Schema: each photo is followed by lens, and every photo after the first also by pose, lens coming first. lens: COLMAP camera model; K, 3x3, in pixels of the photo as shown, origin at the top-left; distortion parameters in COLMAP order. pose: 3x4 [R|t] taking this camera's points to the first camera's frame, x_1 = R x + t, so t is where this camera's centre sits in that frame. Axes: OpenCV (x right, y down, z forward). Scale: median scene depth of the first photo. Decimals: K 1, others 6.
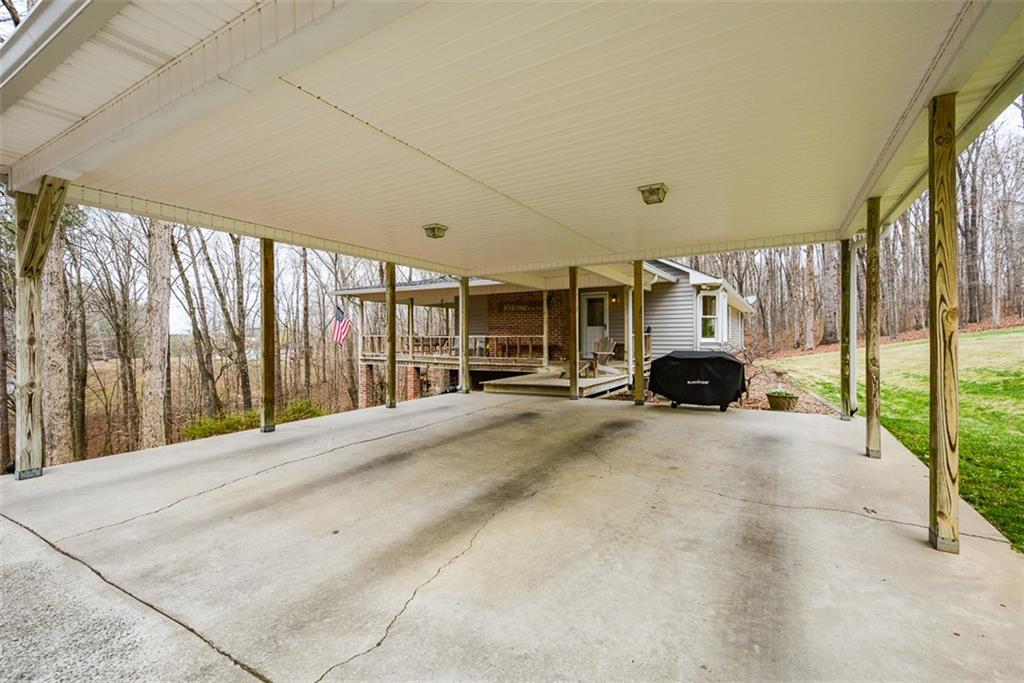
lens RADIAL K [[456.1, 0, 511.9], [0, 456.1, 329.2], [0, 0, 1]] dist [-0.002144, -0.000666]
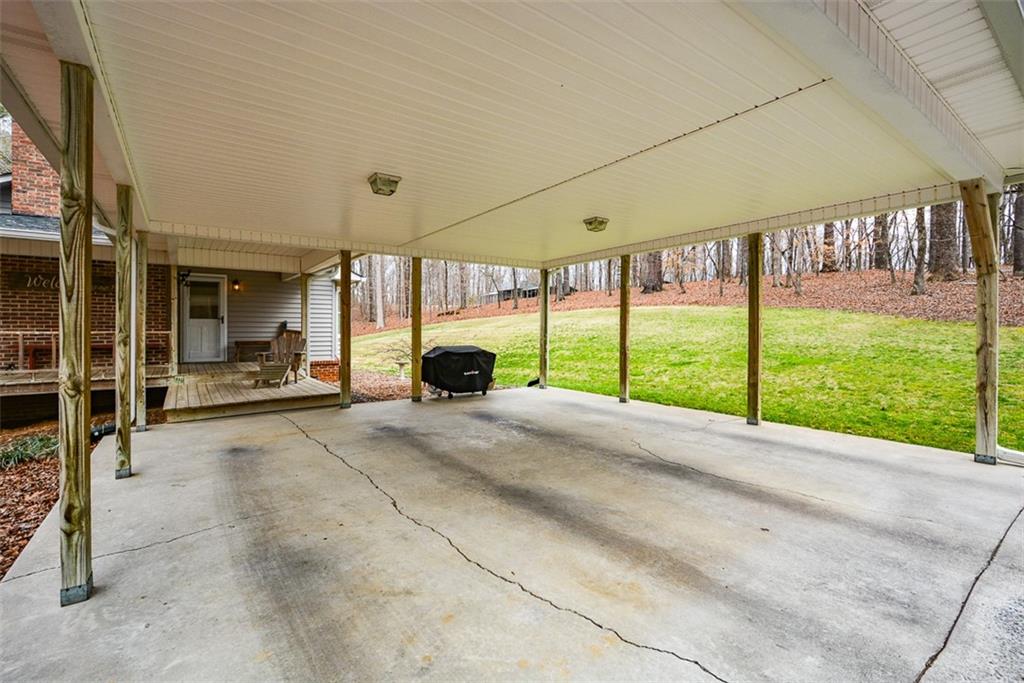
lens RADIAL K [[456.1, 0, 511.9], [0, 456.1, 329.2], [0, 0, 1]] dist [-0.002144, -0.000666]
pose [[0.391116, 0.003384, 0.920335, -1.263629], [-0.018210, 0.999826, 0.004062, -0.004279], [-0.920161, -0.018348, 0.391109, 0.911269]]
